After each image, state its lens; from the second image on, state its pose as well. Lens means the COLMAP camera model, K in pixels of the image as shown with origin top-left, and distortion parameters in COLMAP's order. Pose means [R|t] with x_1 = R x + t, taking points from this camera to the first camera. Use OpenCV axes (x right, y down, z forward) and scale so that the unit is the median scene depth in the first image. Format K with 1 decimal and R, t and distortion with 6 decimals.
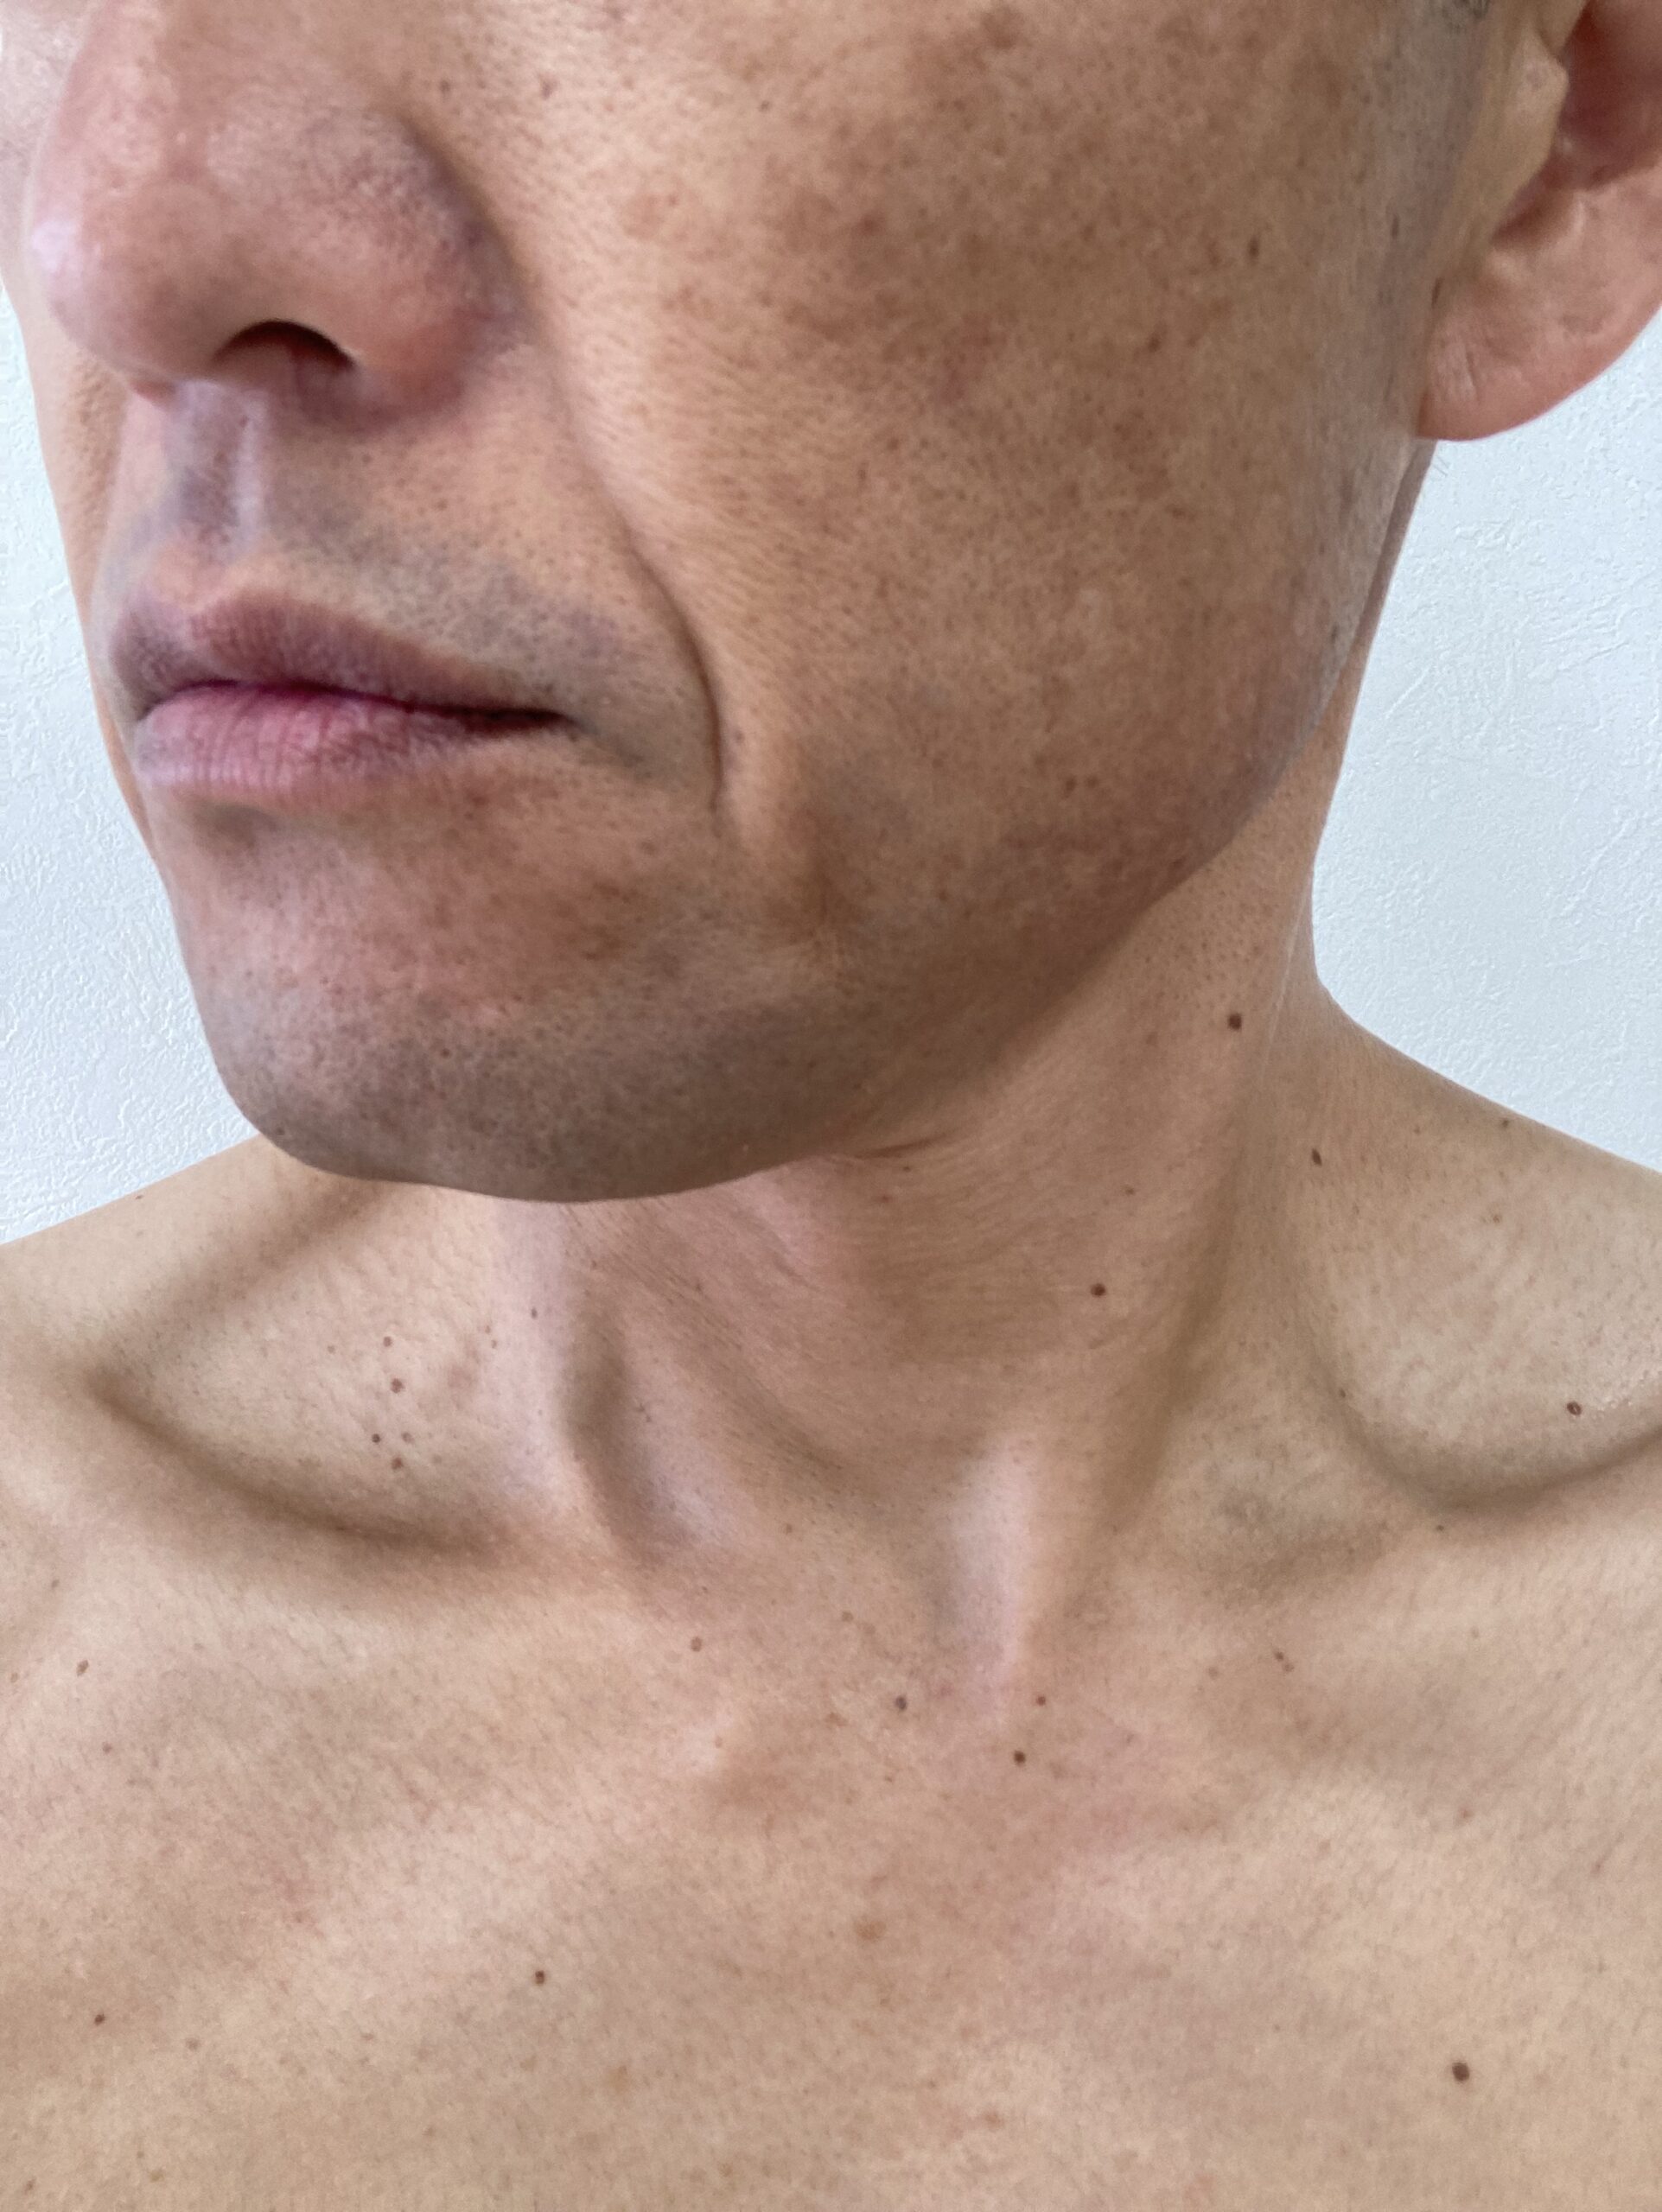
lens RADIAL K [[2038.0, 0, 828.2], [0, 2038.0, 1113.2], [0, 0, 1]] dist [0.084023, 0.000000]
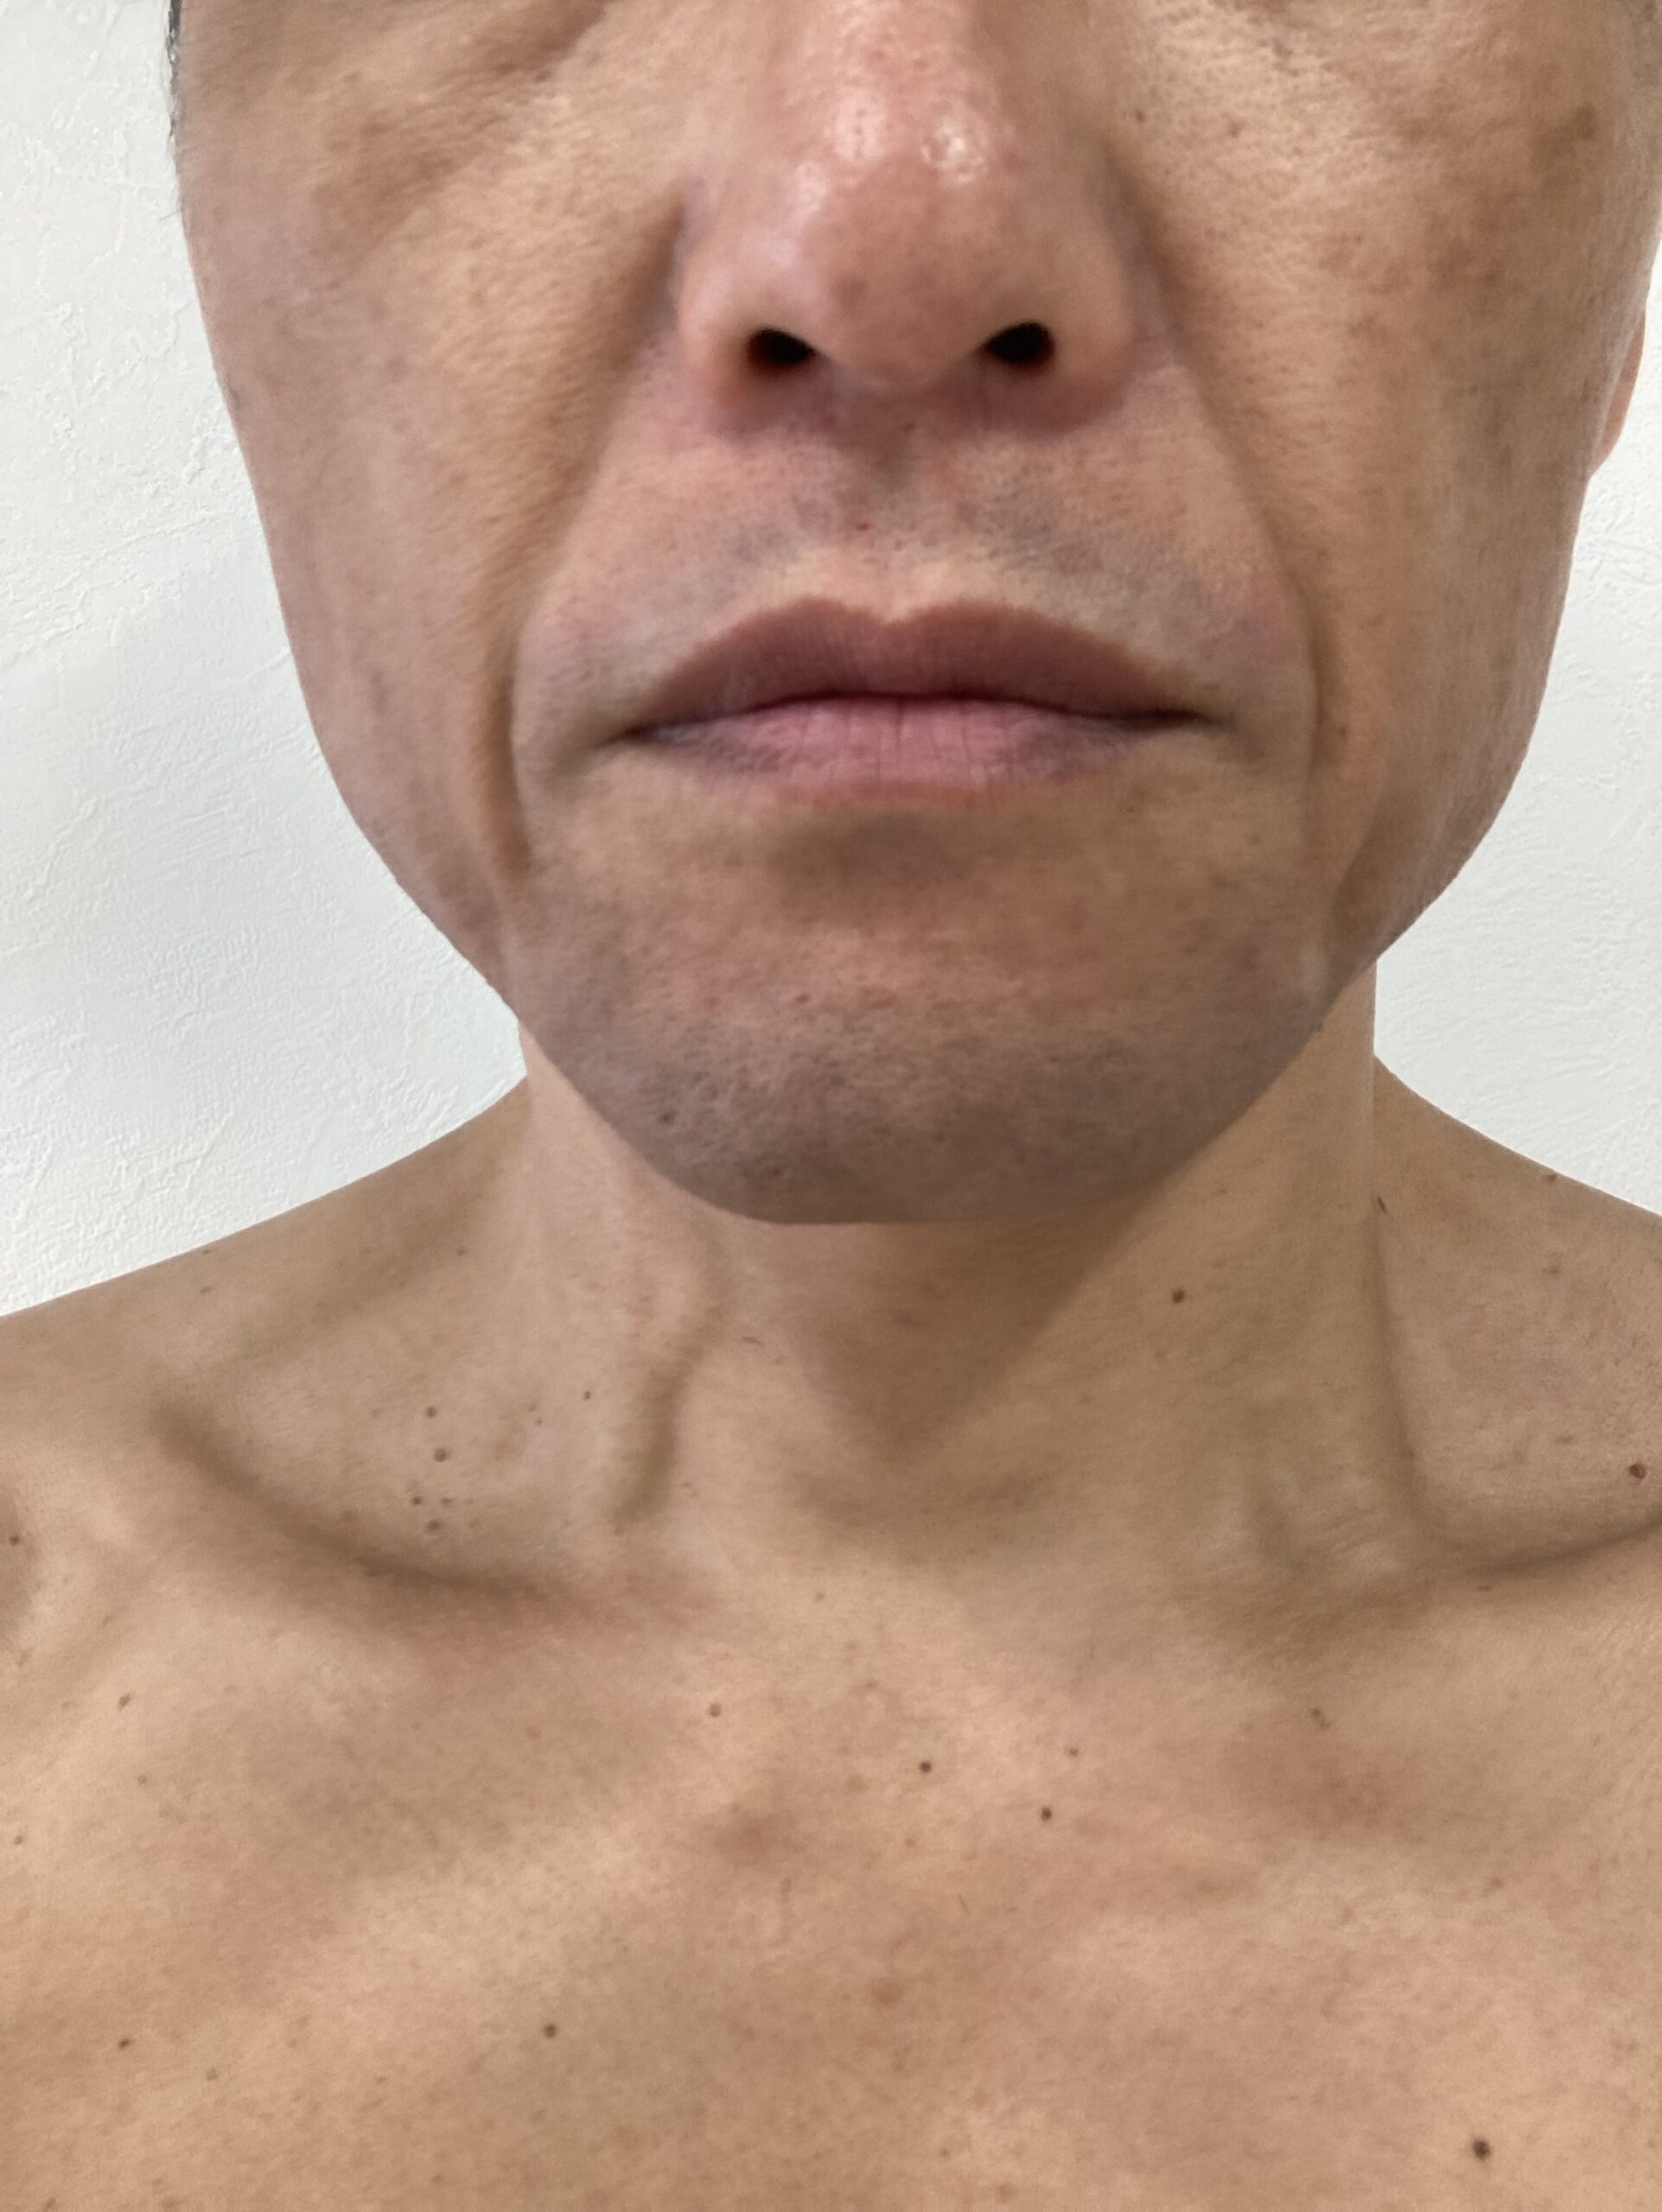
lens RADIAL K [[2038.0, 0, 848.9], [0, 2038.0, 1064.0], [0, 0, 1]] dist [0.084023, 0.000000]
pose [[0.896525, -0.078418, 0.435998, -0.768416], [0.113189, 0.992088, -0.054310, 0.016821], [-0.428289, 0.098041, 0.898308, 0.166829]]
